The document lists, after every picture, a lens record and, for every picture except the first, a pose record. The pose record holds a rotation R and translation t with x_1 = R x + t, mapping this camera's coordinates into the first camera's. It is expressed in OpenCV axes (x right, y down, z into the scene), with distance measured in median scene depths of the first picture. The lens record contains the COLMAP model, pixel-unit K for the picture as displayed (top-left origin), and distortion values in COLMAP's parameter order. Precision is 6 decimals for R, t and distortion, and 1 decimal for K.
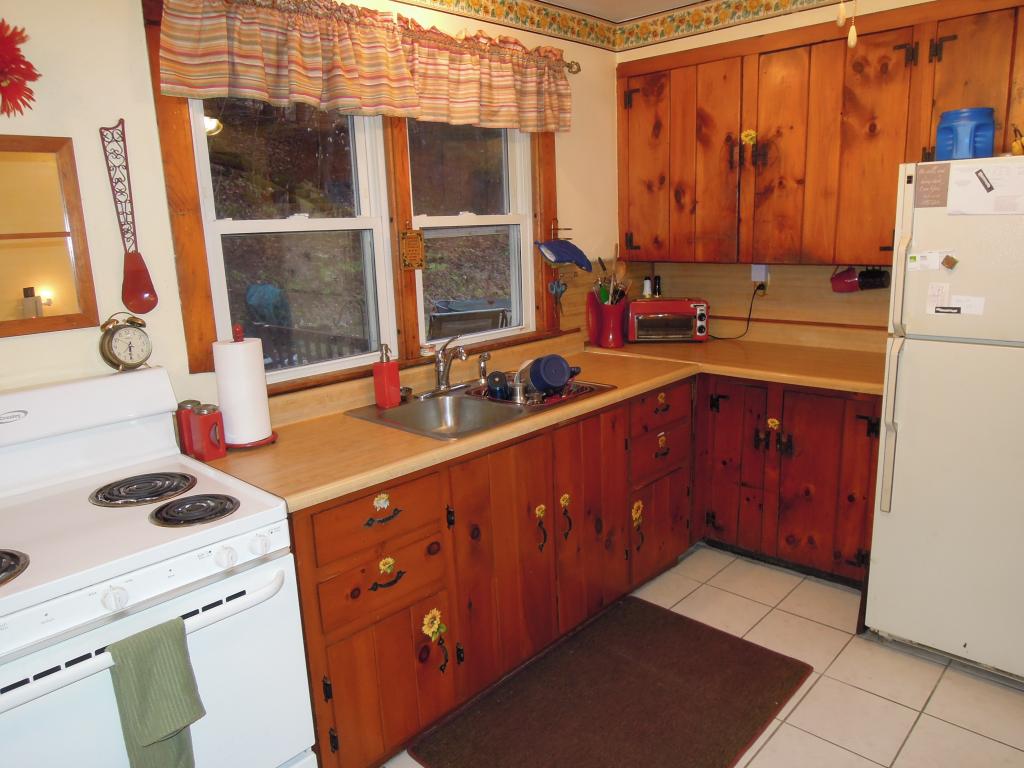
lens RADIAL K [[726.8, 0, 511.4], [0, 726.8, 386.7], [0, 0, 1]] dist [-0.021735, -0.000384]
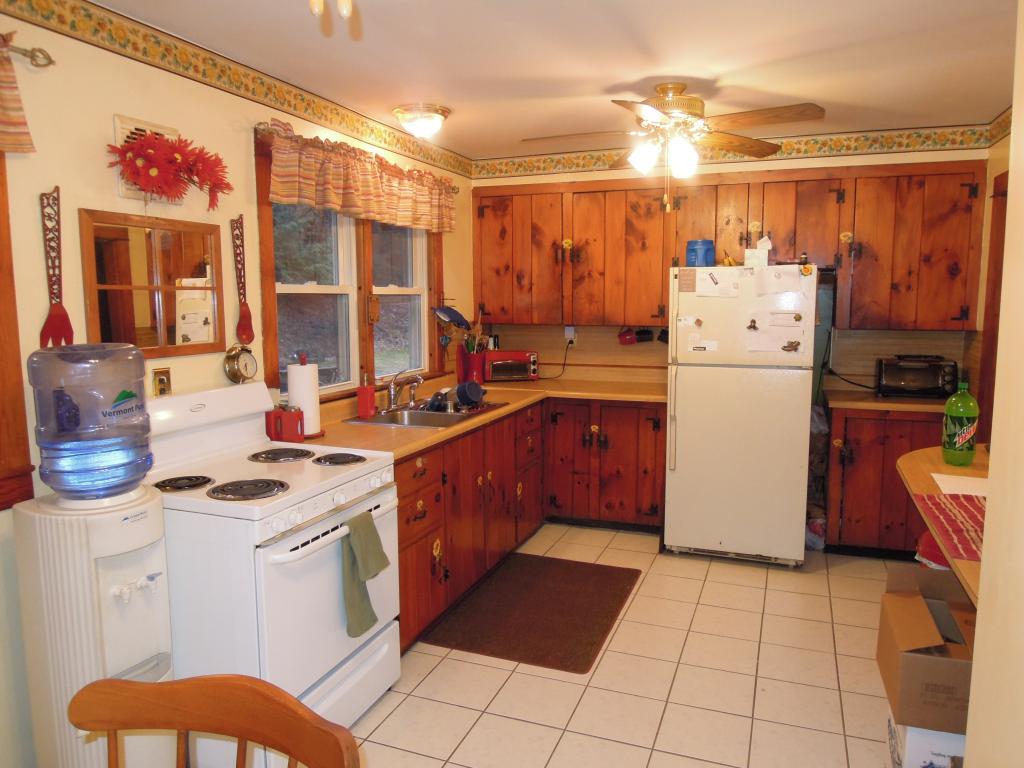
lens RADIAL K [[726.8, 0, 512.6], [0, 726.8, 383.1], [0, 0, 1]] dist [-0.021735, -0.000384]
pose [[0.925658, -0.011364, 0.378192, -0.405750], [0.052834, 0.993638, -0.099459, 0.106725], [-0.374655, 0.112046, 0.920369, -0.381584]]
